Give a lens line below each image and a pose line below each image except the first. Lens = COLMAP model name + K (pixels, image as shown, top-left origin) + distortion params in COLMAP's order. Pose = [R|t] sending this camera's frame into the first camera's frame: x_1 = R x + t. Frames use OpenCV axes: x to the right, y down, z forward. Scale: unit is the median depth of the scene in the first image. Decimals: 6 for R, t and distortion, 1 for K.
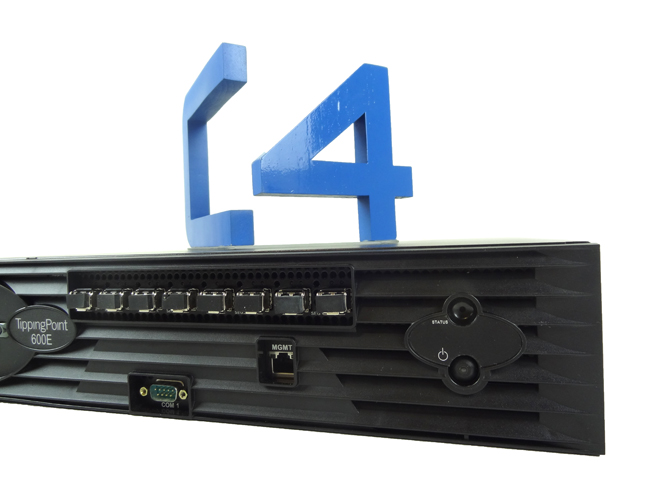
lens RADIAL K [[449.5, 0, 332.2], [0, 449.5, 207.3], [0, 0, 1]] dist [-0.001903, -0.000082]
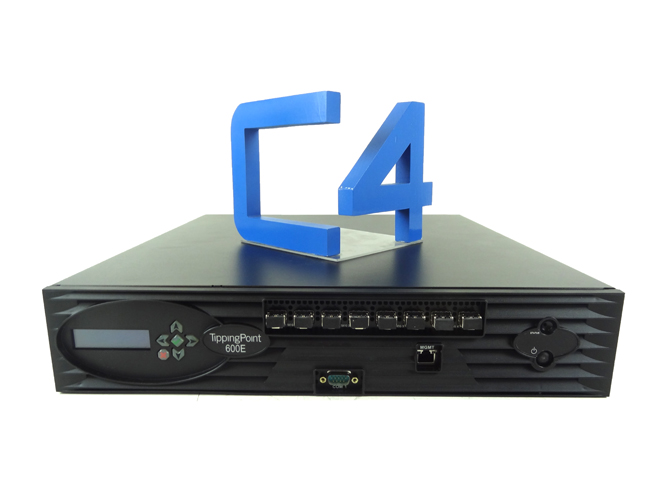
lens RADIAL K [[470.8, 0, 332.1], [0, 470.8, 263.4], [0, 0, 1]] dist [0.001649, -0.000209]
pose [[0.964001, -0.012855, 0.265588, -0.768033], [-0.052632, 0.969843, 0.237980, -0.301769], [-0.260637, -0.243391, 0.934253, -0.312171]]
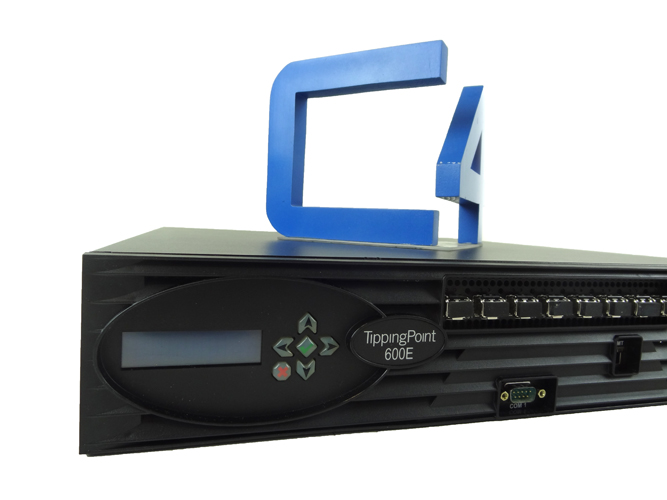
lens RADIAL K [[469.1, 0, 333.5], [0, 469.1, 250.0], [0, 0, 1]] dist [-0.003727, 0.000162]
pose [[0.838980, 0.052426, 0.541632, -1.301449], [-0.097959, 0.993638, 0.055561, 0.061089], [-0.535273, -0.099673, 0.838778, 0.346269]]
